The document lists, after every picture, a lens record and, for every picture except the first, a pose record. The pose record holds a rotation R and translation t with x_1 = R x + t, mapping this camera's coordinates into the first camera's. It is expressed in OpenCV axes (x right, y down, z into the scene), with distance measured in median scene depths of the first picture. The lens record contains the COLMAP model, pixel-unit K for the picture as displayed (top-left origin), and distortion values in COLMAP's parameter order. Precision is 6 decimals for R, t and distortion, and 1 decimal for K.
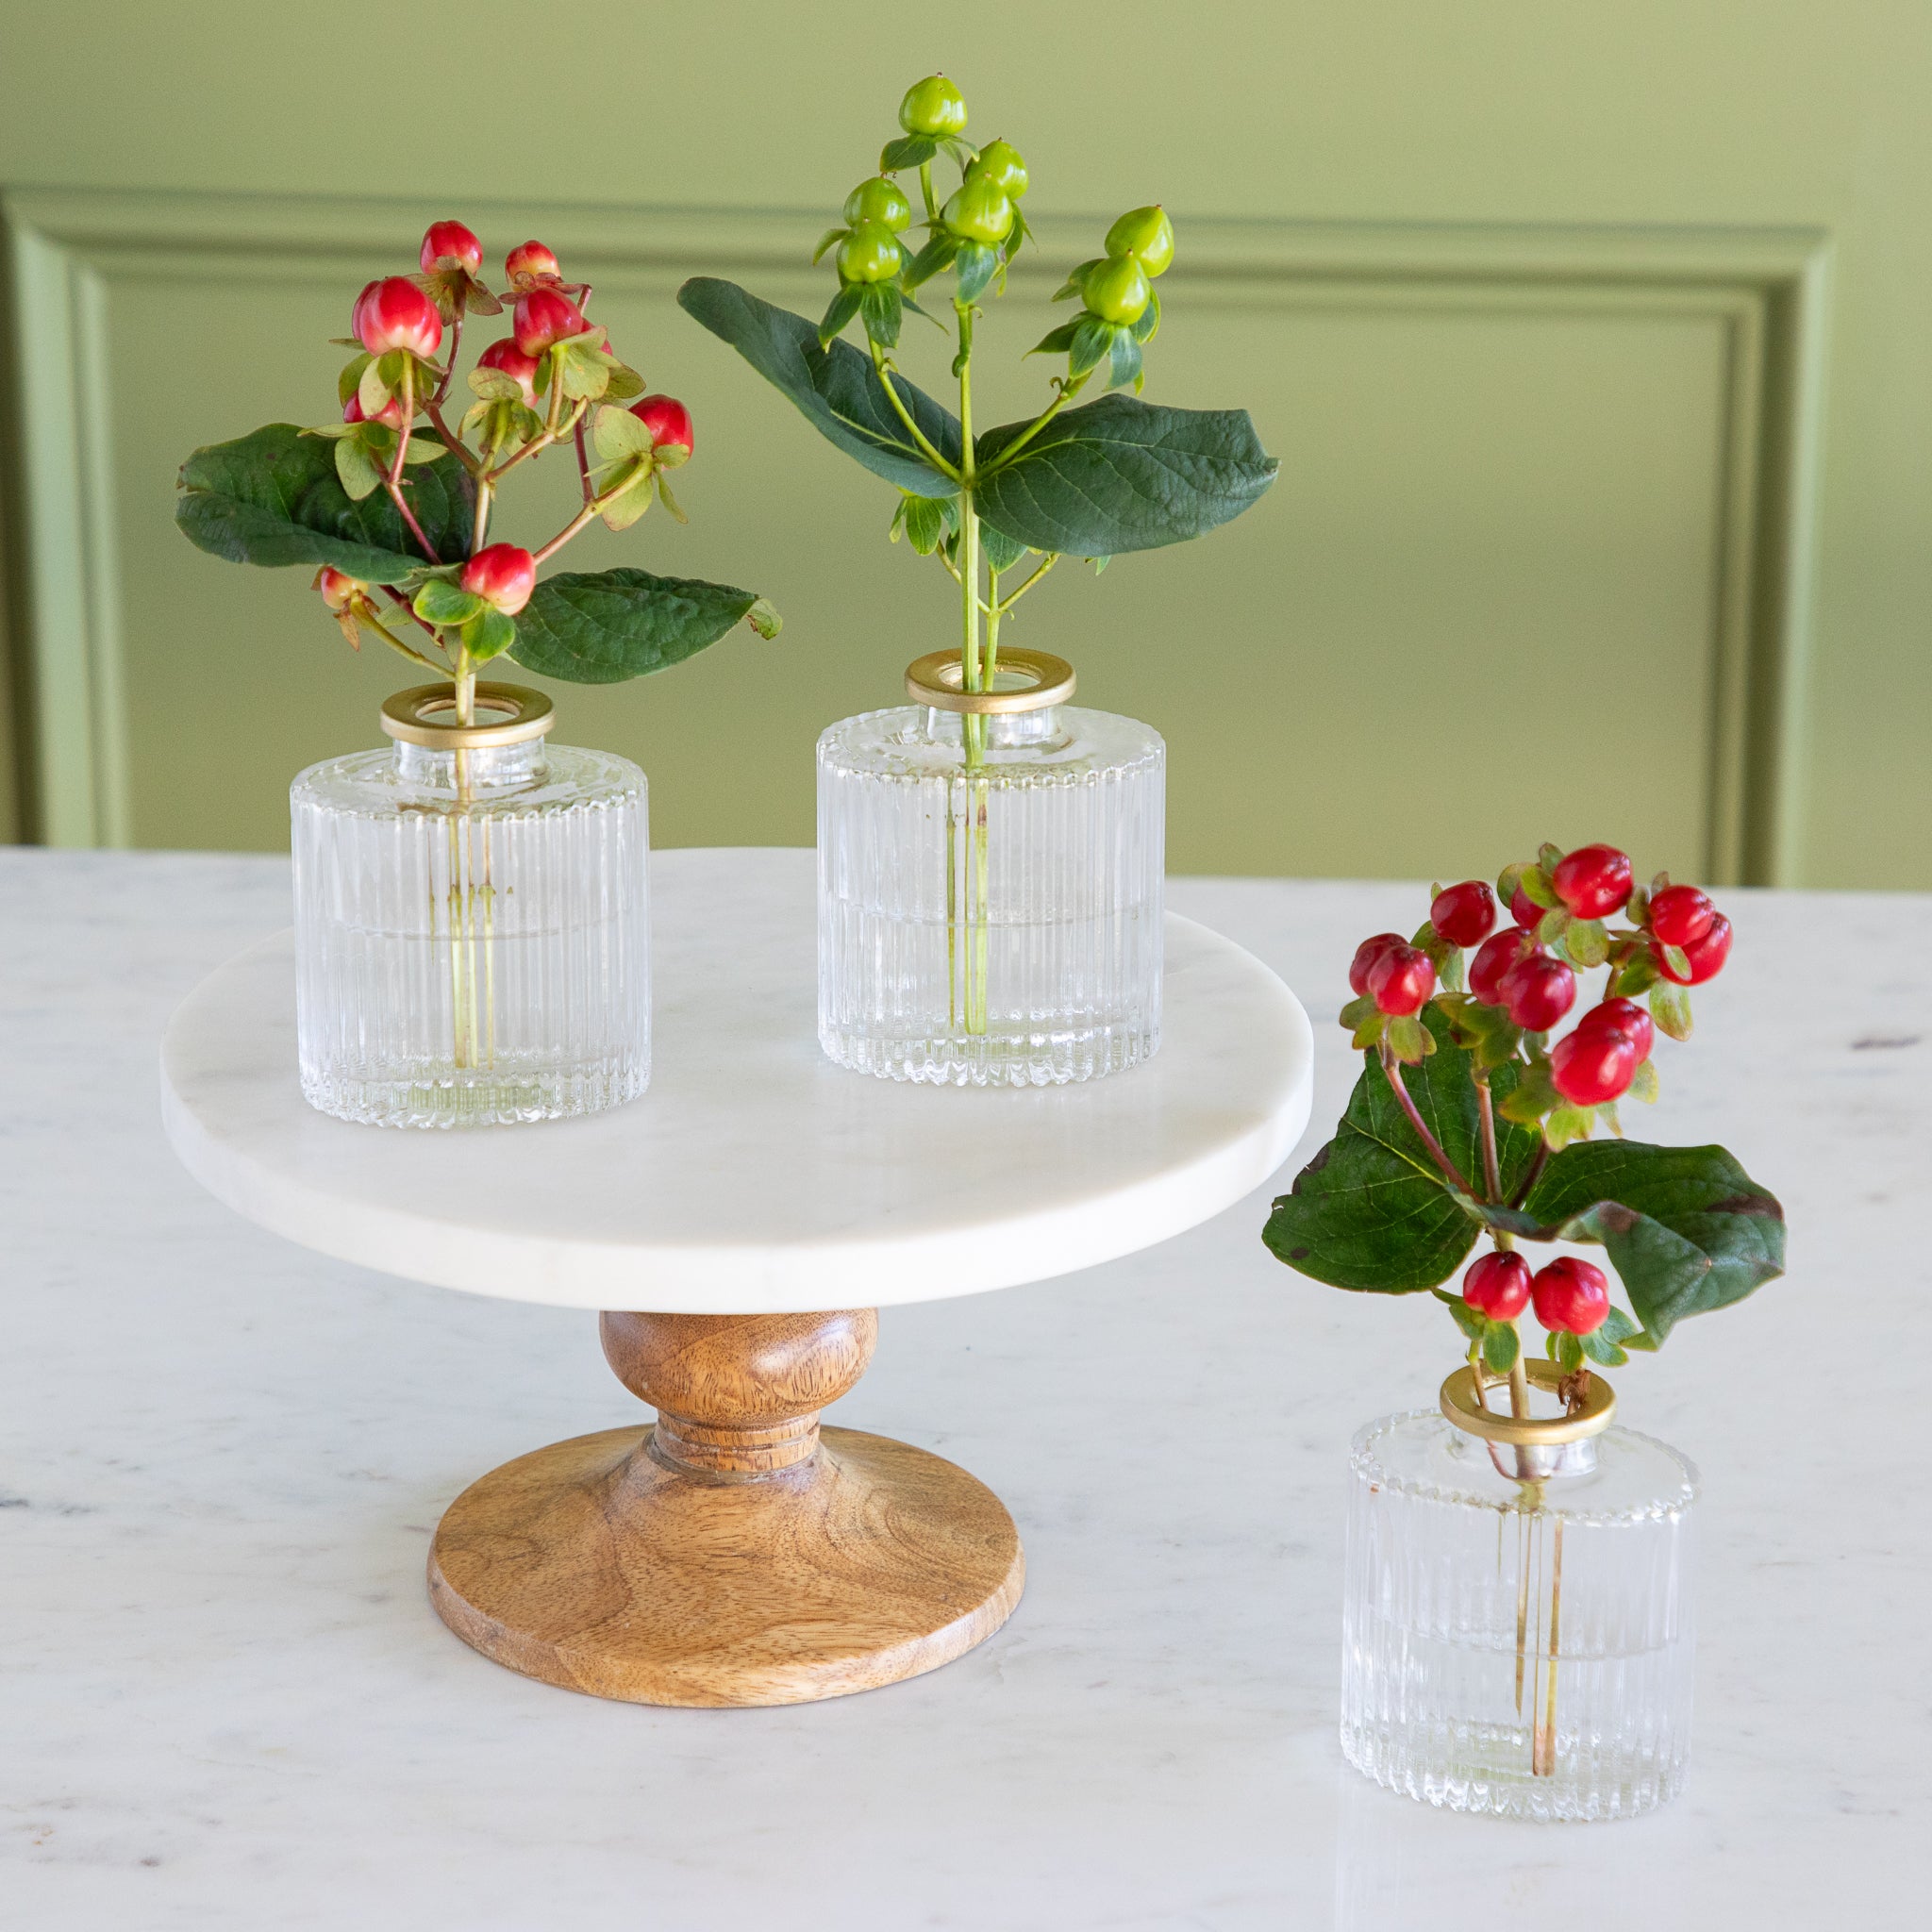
lens RADIAL K [[6172.9, 0, 974.3], [0, 6172.9, 926.2], [0, 0, 1]] dist [0.330955, 0.244559]
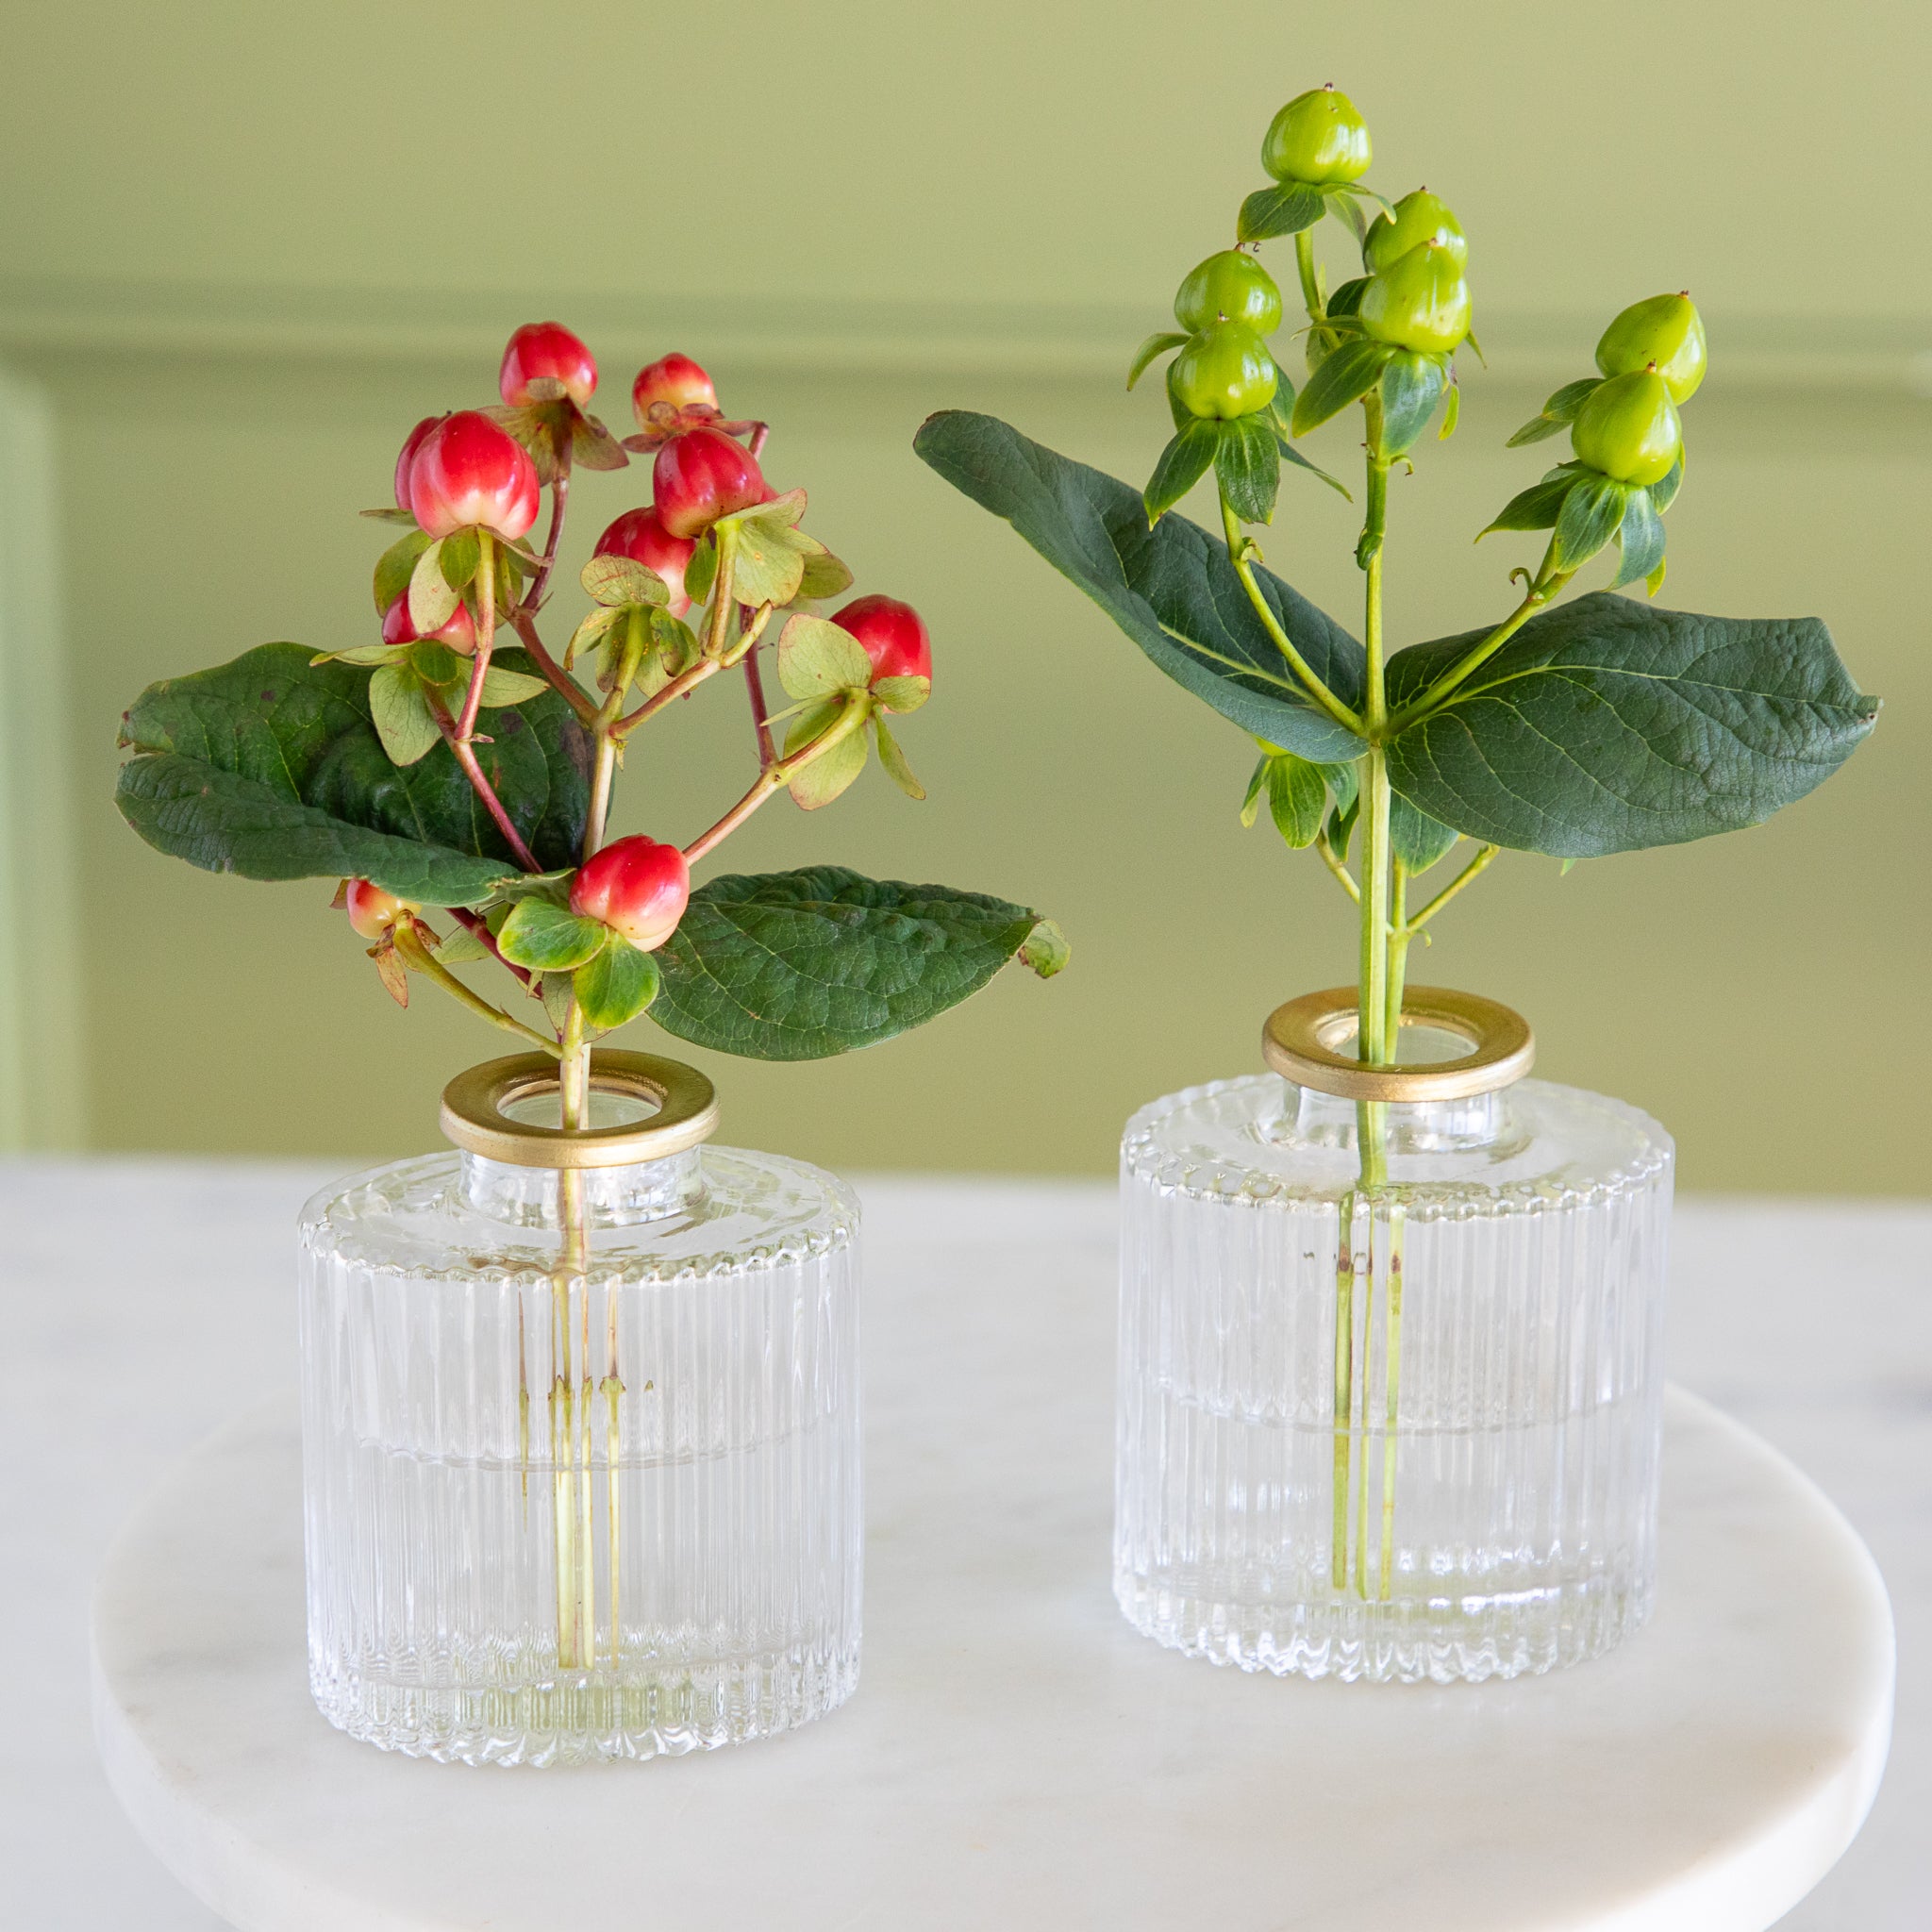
lens RADIAL K [[5913.4, 0, 908.6], [0, 5913.4, 1030.0], [0, 0, 1]] dist [0.258241, 0.818321]
pose [[1.000000, -0.000015, -0.000489, -0.047966], [0.000017, 0.999995, 0.003238, -0.043788], [0.000489, -0.003238, 0.999995, 0.398174]]
